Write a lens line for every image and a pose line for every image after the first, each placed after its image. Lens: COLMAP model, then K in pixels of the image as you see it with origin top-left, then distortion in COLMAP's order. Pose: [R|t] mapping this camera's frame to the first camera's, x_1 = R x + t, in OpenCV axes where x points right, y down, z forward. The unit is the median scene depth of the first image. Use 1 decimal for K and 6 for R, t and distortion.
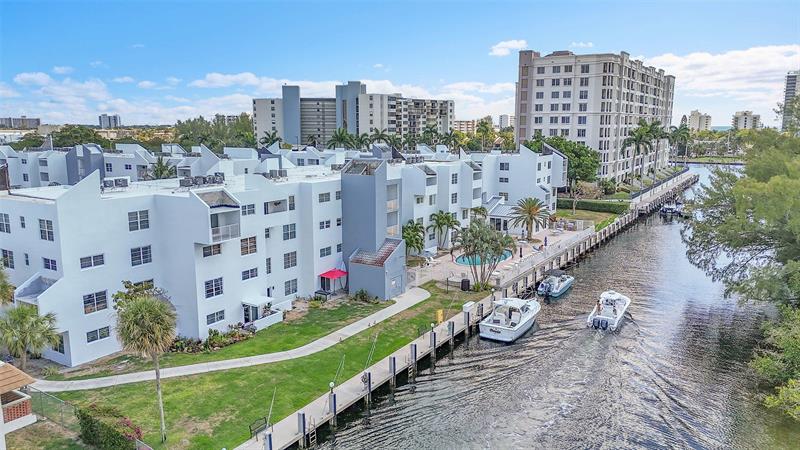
lens RADIAL K [[589.9, 0, 407.0], [0, 589.9, 235.1], [0, 0, 1]] dist [0.026802, -0.001475]
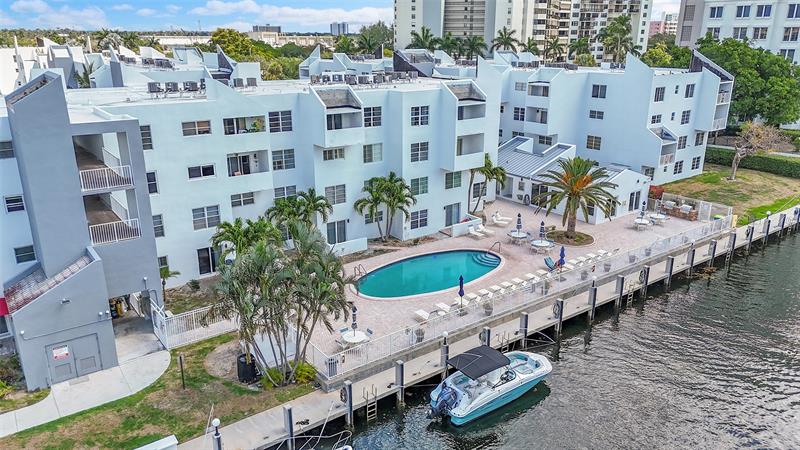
lens RADIAL K [[594.3, 0, 400.0], [0, 594.3, 225.0], [0, 0, 1]] dist [0.010012, -0.002675]
pose [[0.926324, 0.111958, -0.359706, 0.173287], [-0.064278, 0.987789, 0.141917, -0.046612], [0.371203, -0.108340, 0.922210, 0.303309]]
